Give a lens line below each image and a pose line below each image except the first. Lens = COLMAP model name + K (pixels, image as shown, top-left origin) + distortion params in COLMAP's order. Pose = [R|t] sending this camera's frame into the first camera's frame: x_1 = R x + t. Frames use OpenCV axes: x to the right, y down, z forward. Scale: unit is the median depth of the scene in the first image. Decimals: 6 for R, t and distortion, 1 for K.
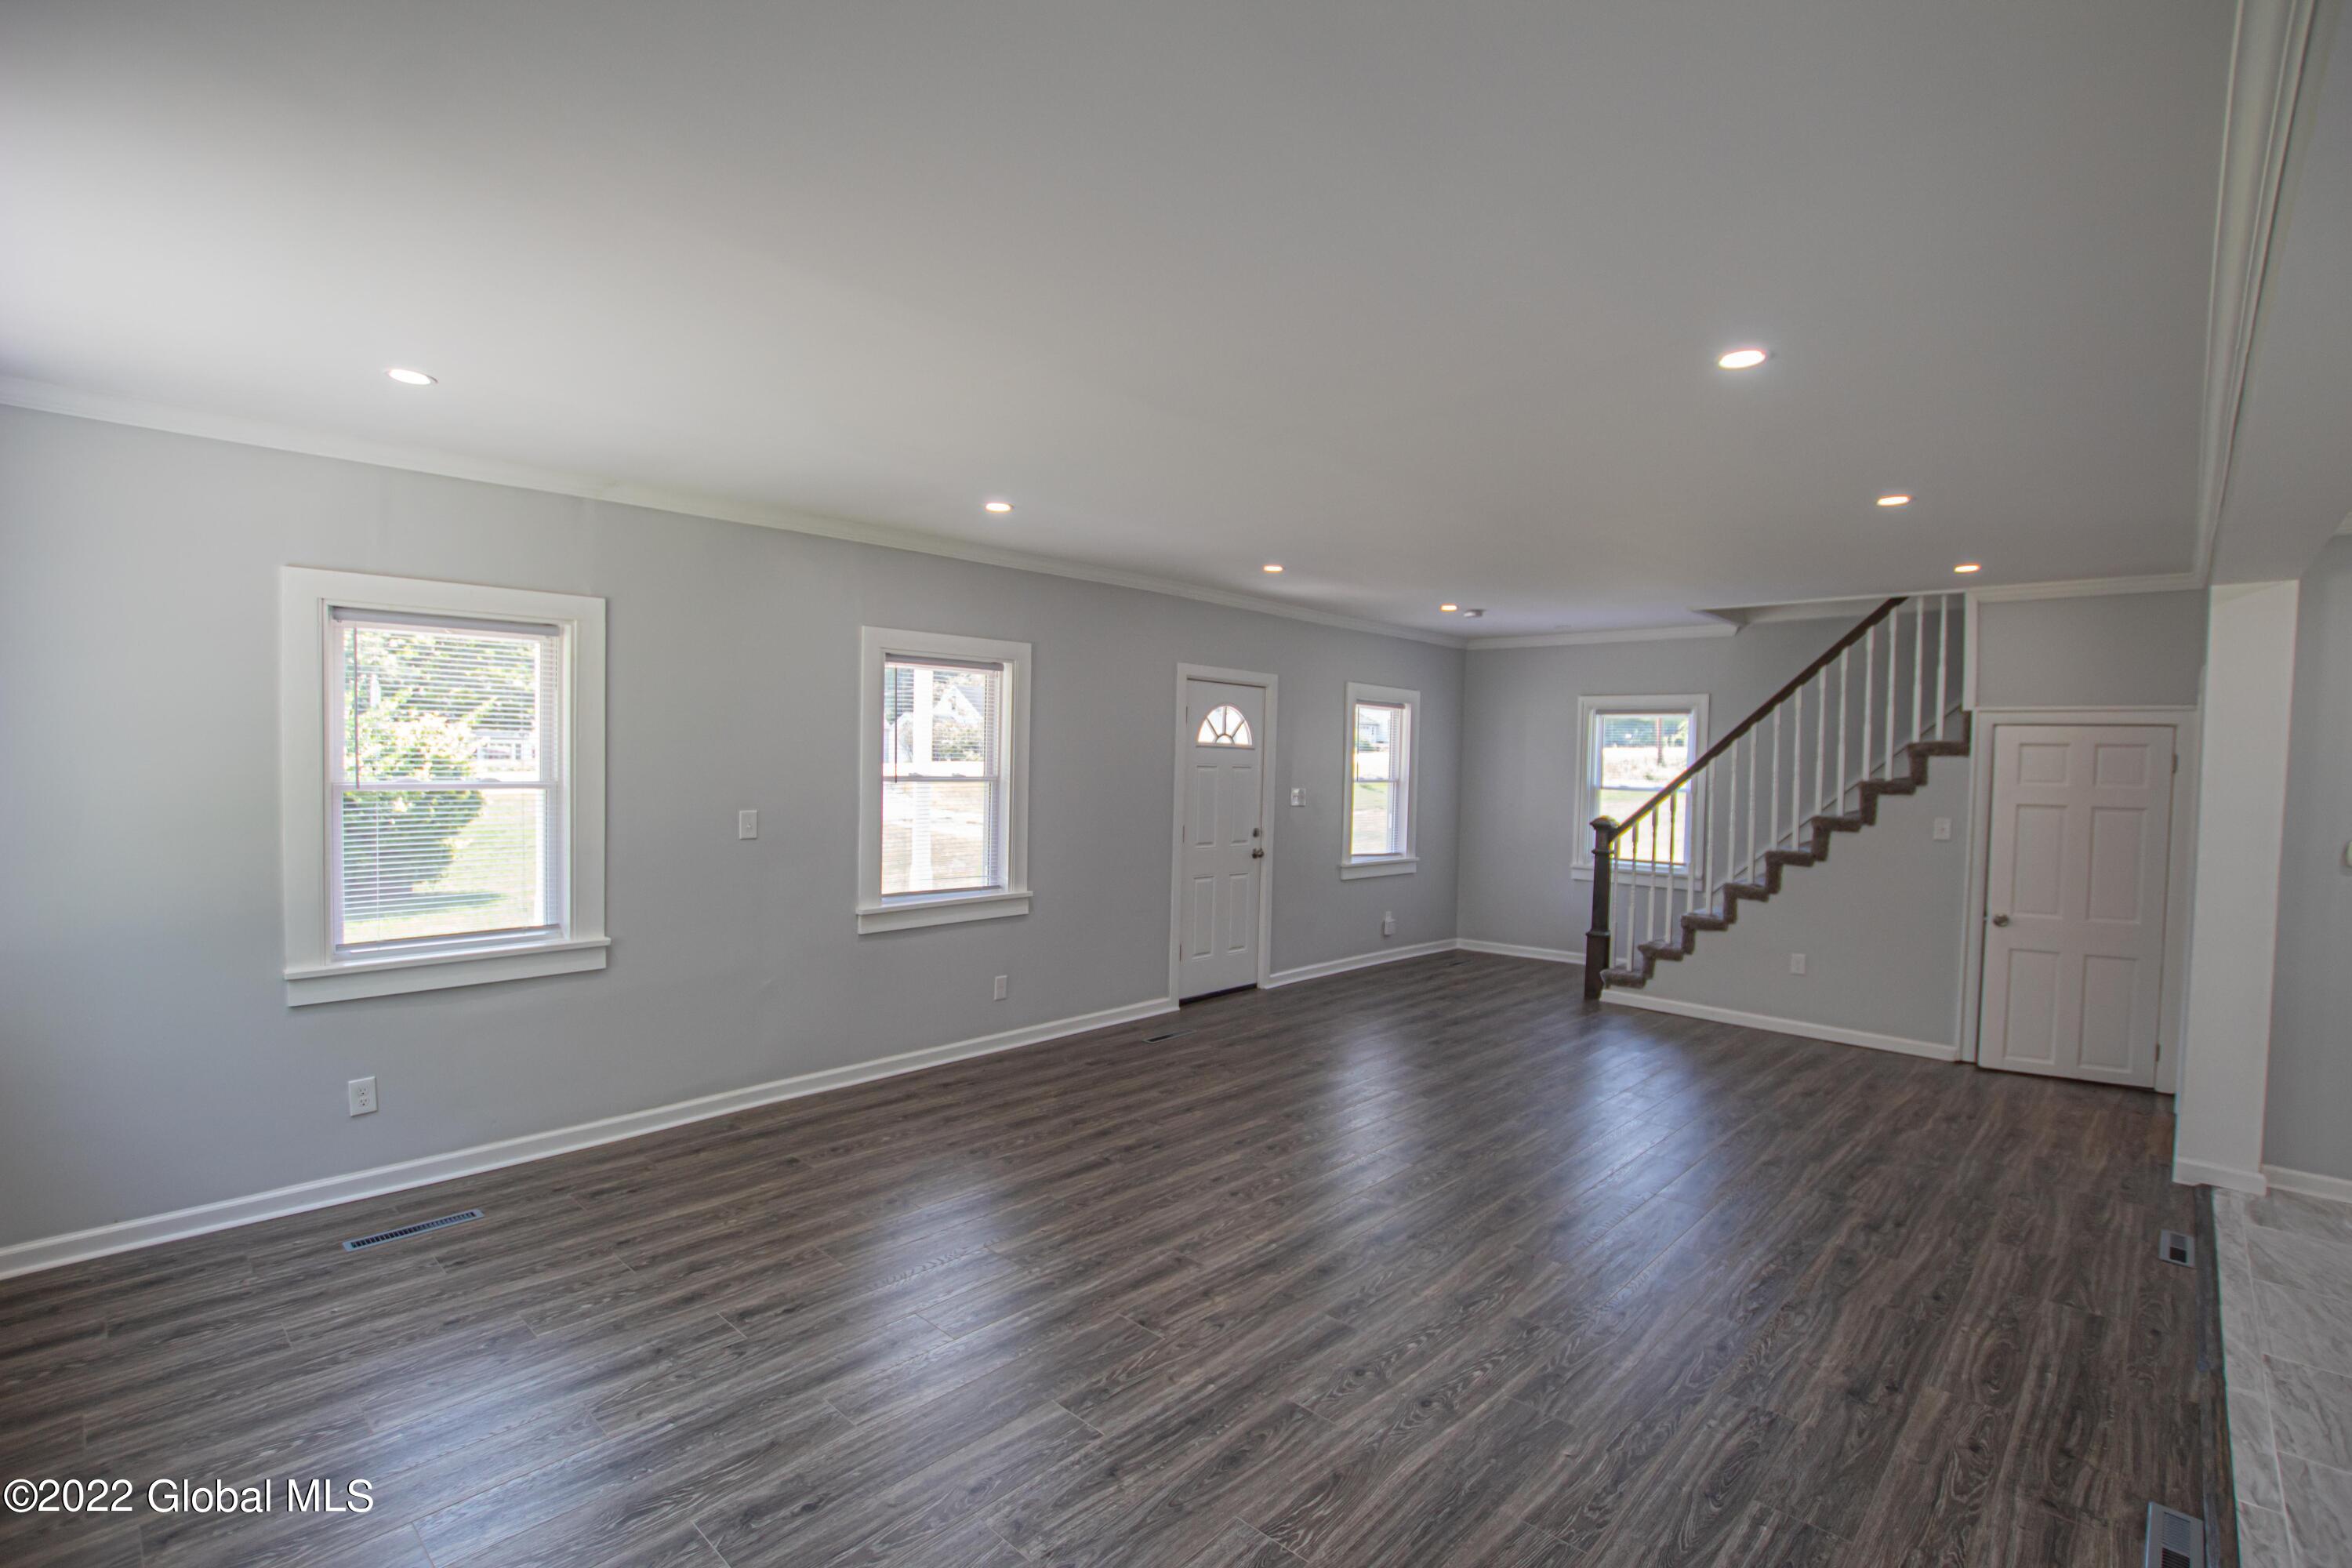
lens RADIAL K [[1093.8, 0, 1175.6], [0, 1093.8, 790.5], [0, 0, 1]] dist [-0.030408, 0.003479]
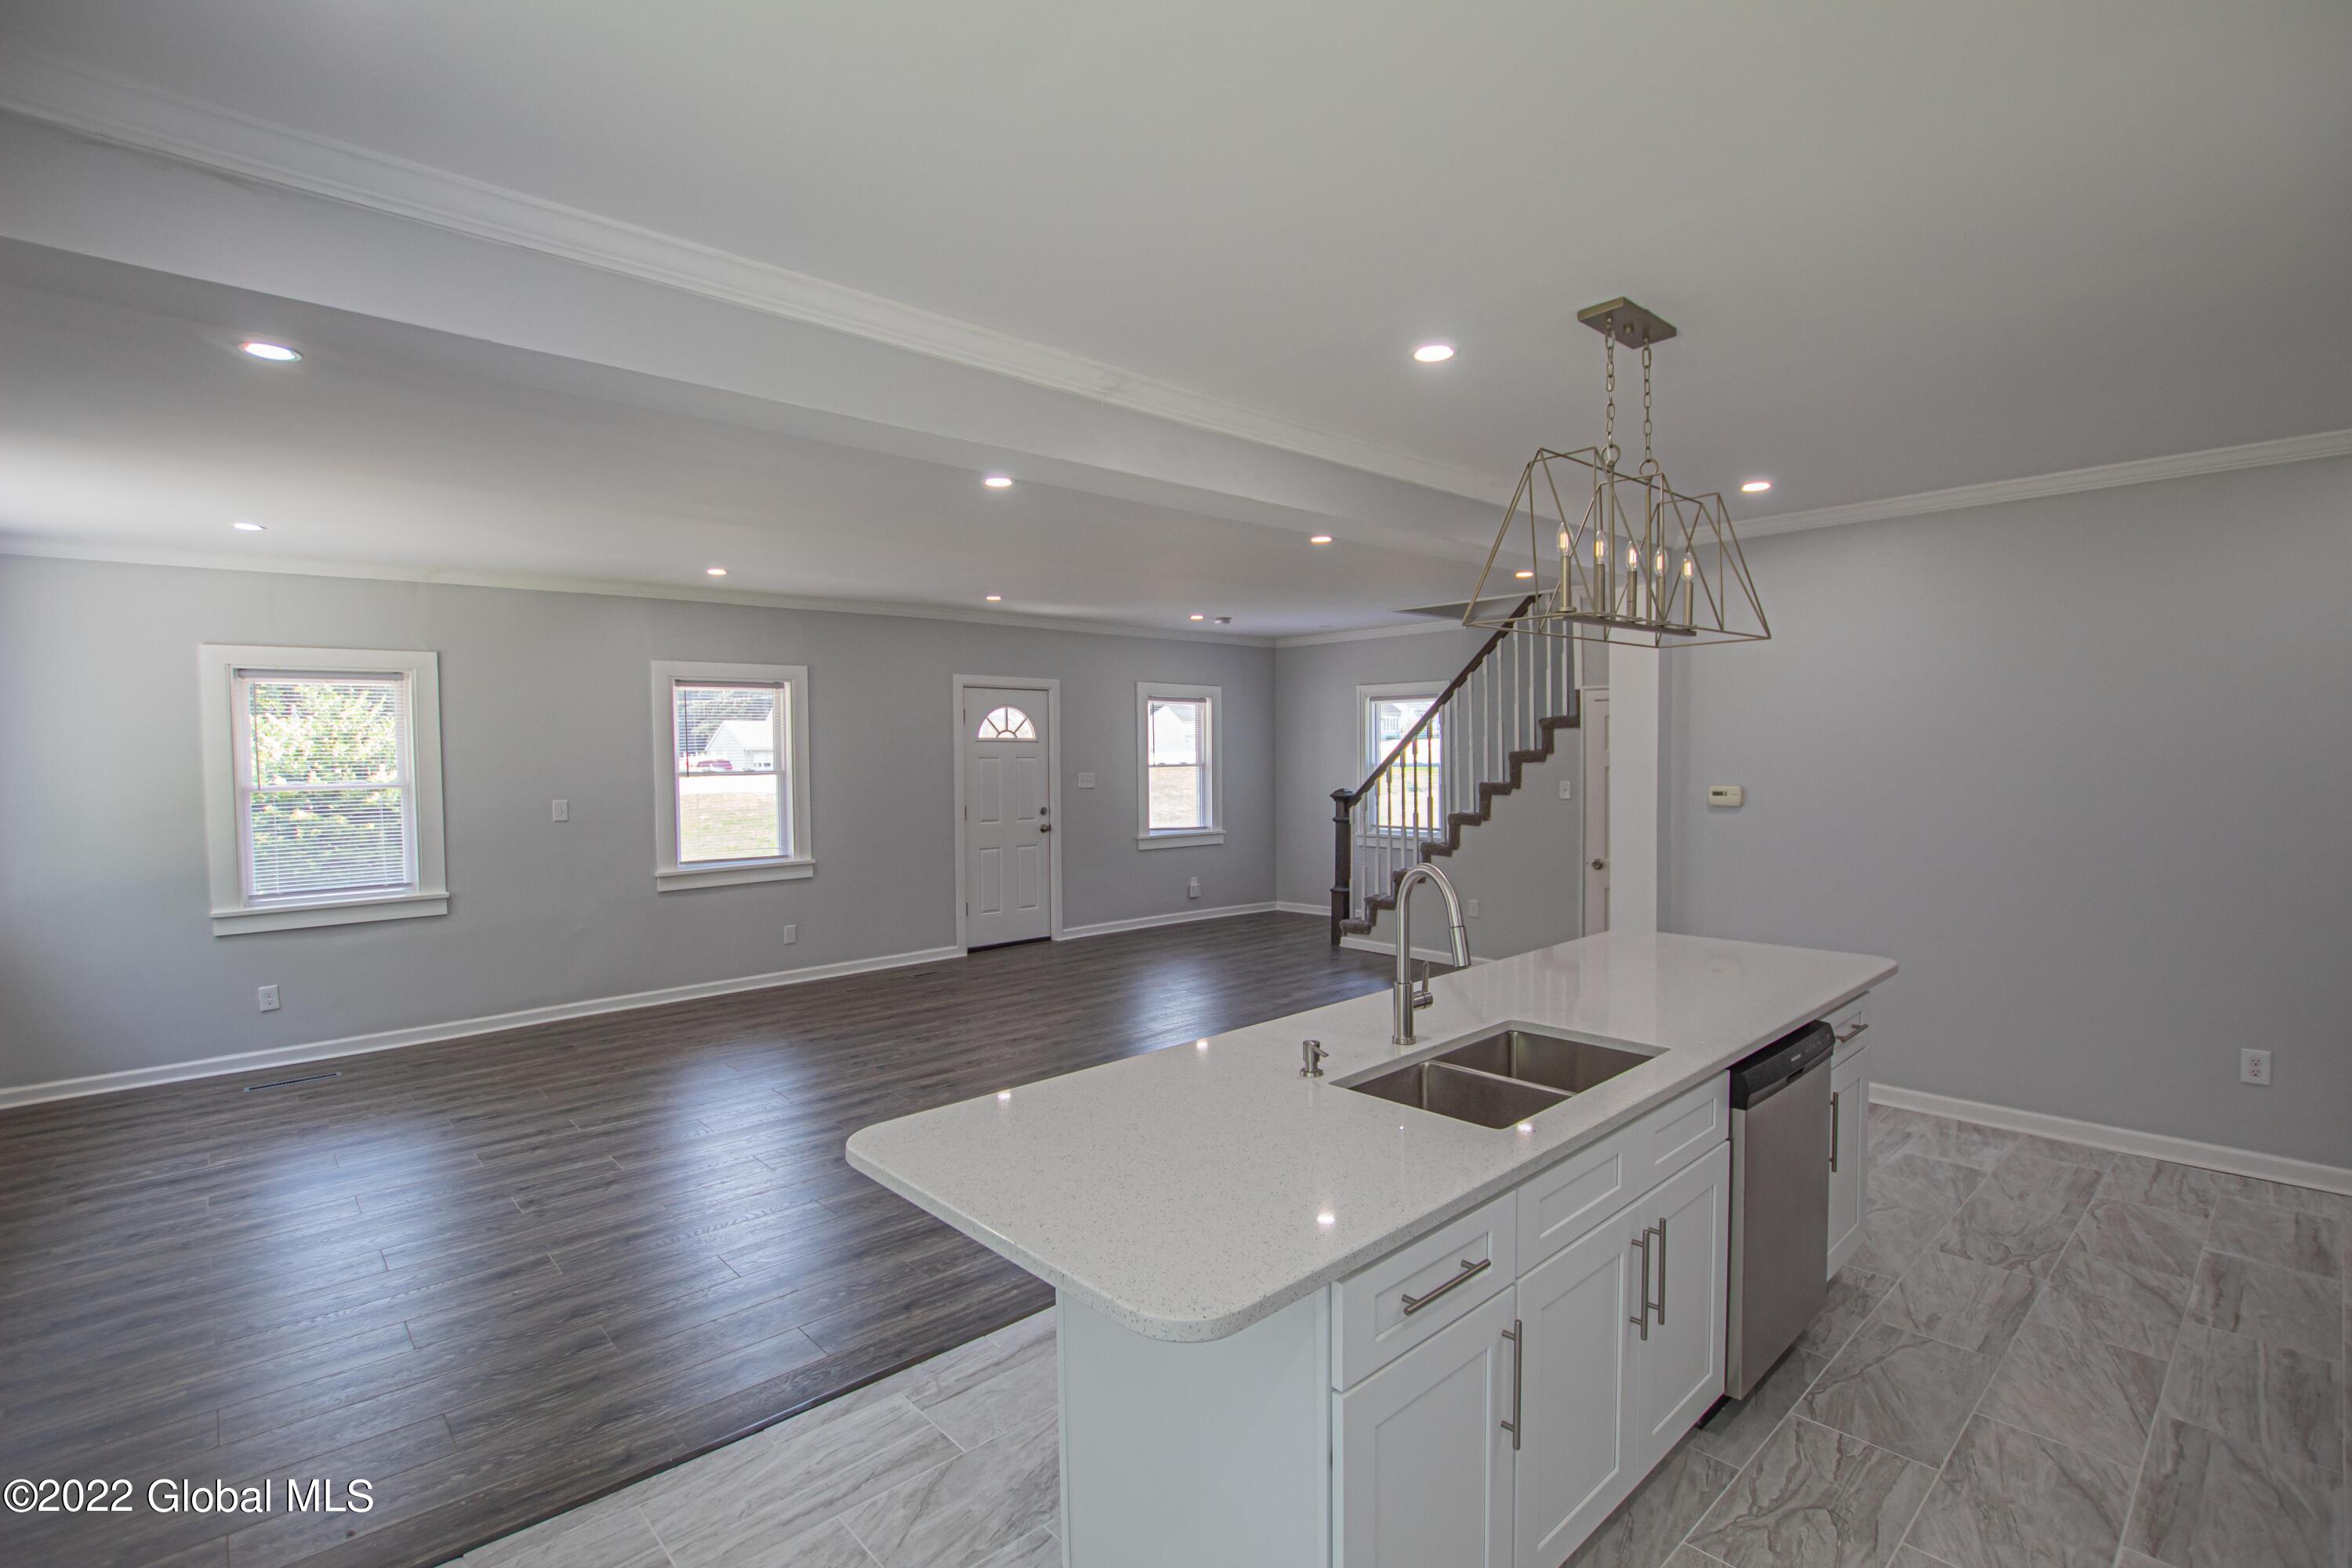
lens RADIAL K [[1093.8, 0, 1175.6], [0, 1093.8, 790.5], [0, 0, 1]] dist [-0.030408, 0.003479]
pose [[0.996437, -0.029473, -0.079020, 0.402608], [0.029911, 0.999543, 0.004366, 0.019289], [0.078855, -0.006715, 0.996863, -0.244417]]
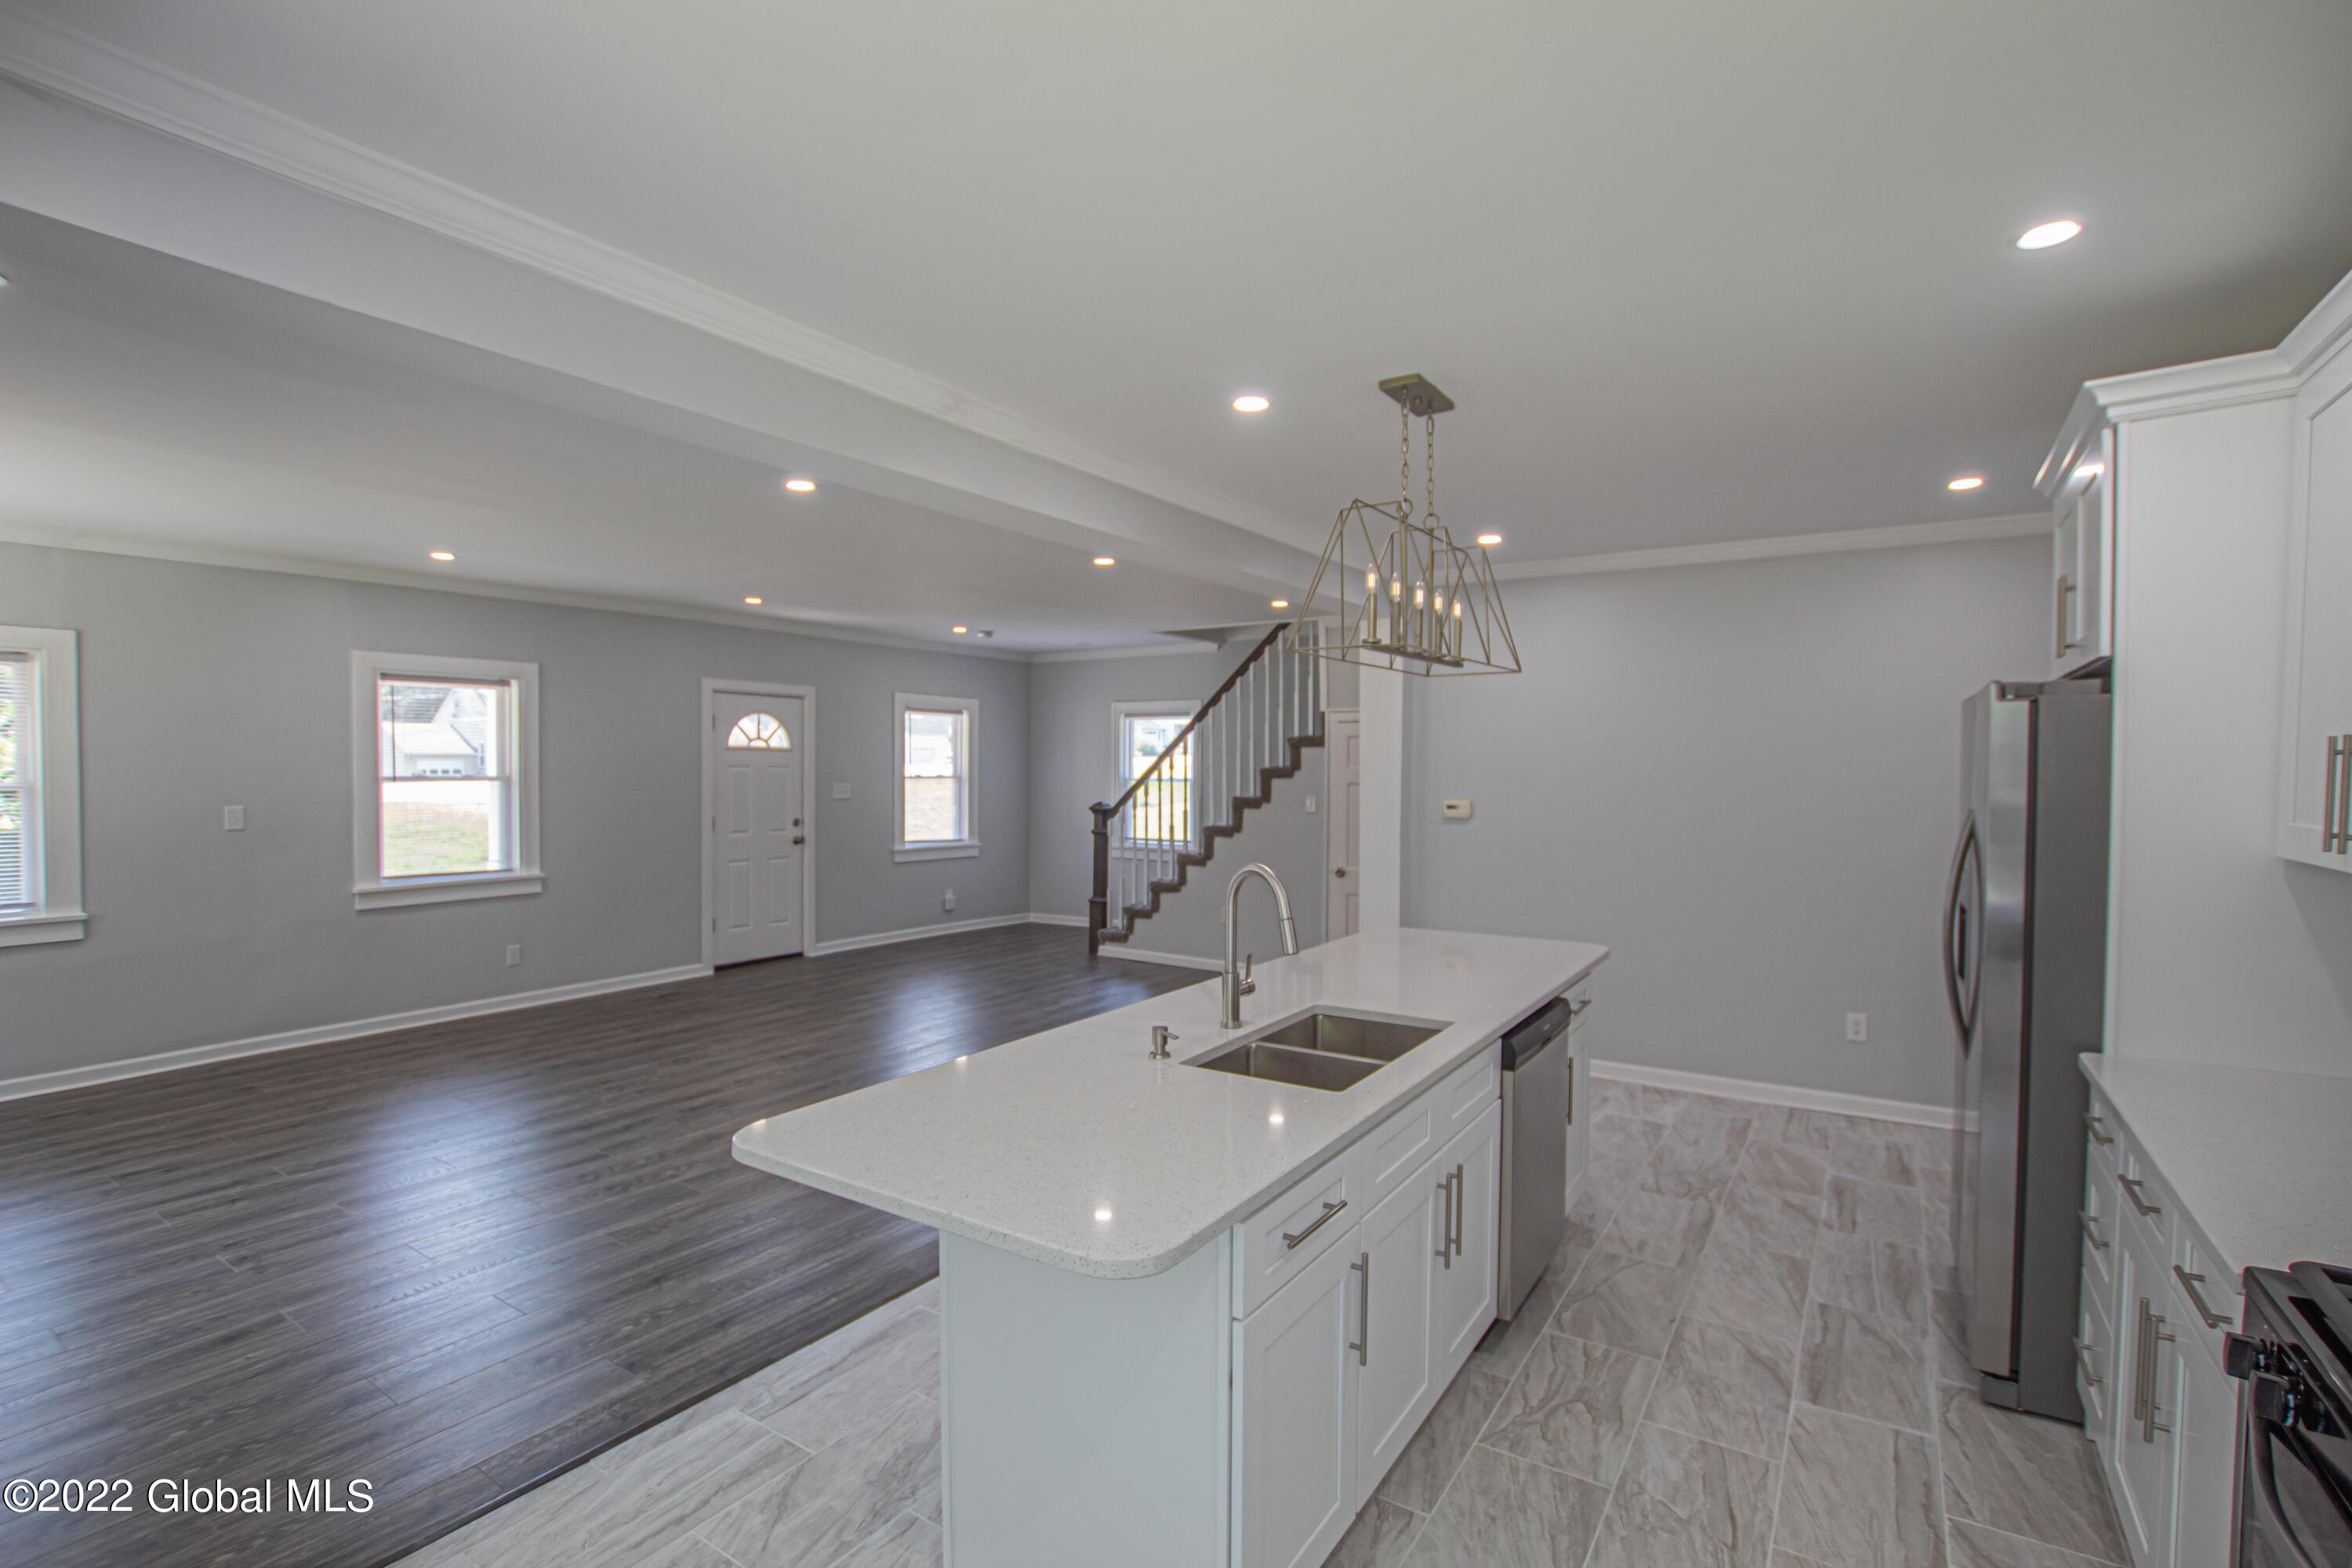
lens RADIAL K [[1093.8, 0, 1175.6], [0, 1093.8, 790.5], [0, 0, 1]] dist [-0.030408, 0.003479]
pose [[0.985090, -0.019663, 0.170912, 0.350629], [0.020584, 0.999782, -0.003619, 0.022037], [-0.170804, 0.007084, 0.985280, -0.274094]]
